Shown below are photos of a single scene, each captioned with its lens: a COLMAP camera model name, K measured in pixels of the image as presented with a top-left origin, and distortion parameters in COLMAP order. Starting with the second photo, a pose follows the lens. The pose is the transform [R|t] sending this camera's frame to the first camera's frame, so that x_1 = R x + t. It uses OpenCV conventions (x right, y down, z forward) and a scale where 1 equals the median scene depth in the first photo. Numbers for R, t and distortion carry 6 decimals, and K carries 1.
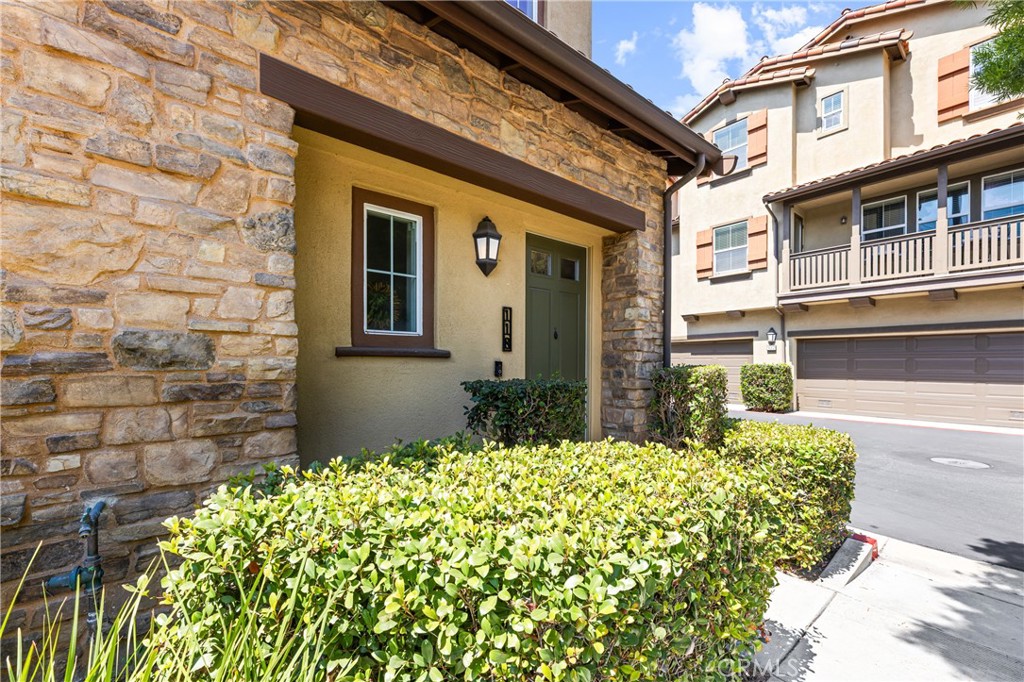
lens RADIAL K [[418.1, 0, 512.7], [0, 418.1, 366.7], [0, 0, 1]] dist [-0.000048, -0.000062]
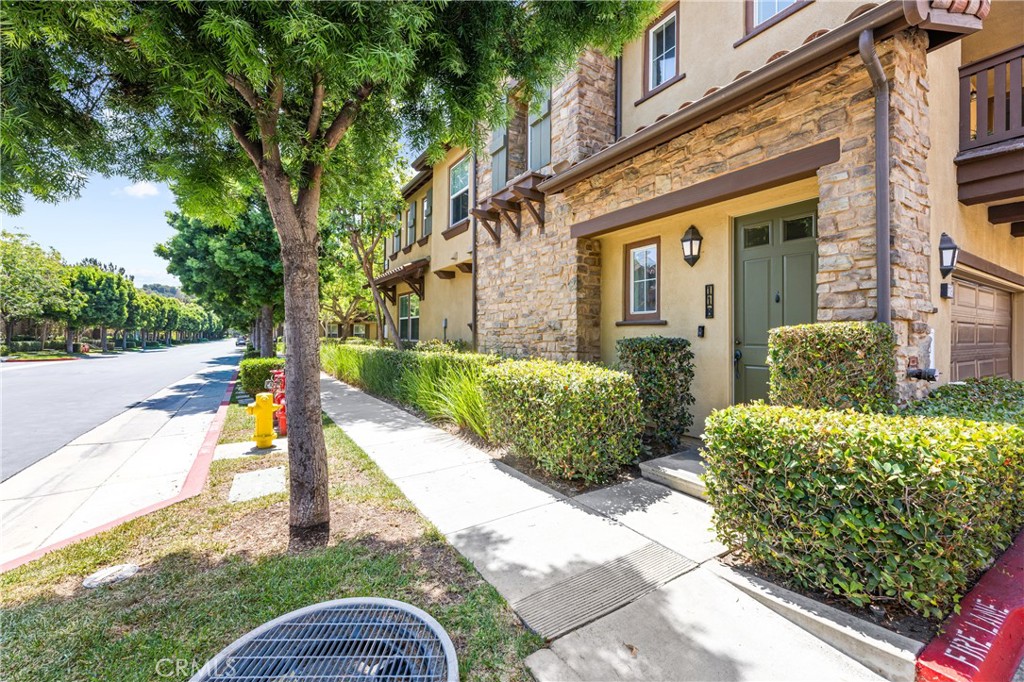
lens RADIAL K [[414.6, 0, 512.8], [0, 414.6, 329.5], [0, 0, 1]] dist [-0.000117, -0.000019]
pose [[-0.116603, -0.020706, -0.992963, 1.428677], [-0.011344, 0.999745, -0.019515, 0.033566], [0.993114, 0.008989, -0.116808, 0.563822]]
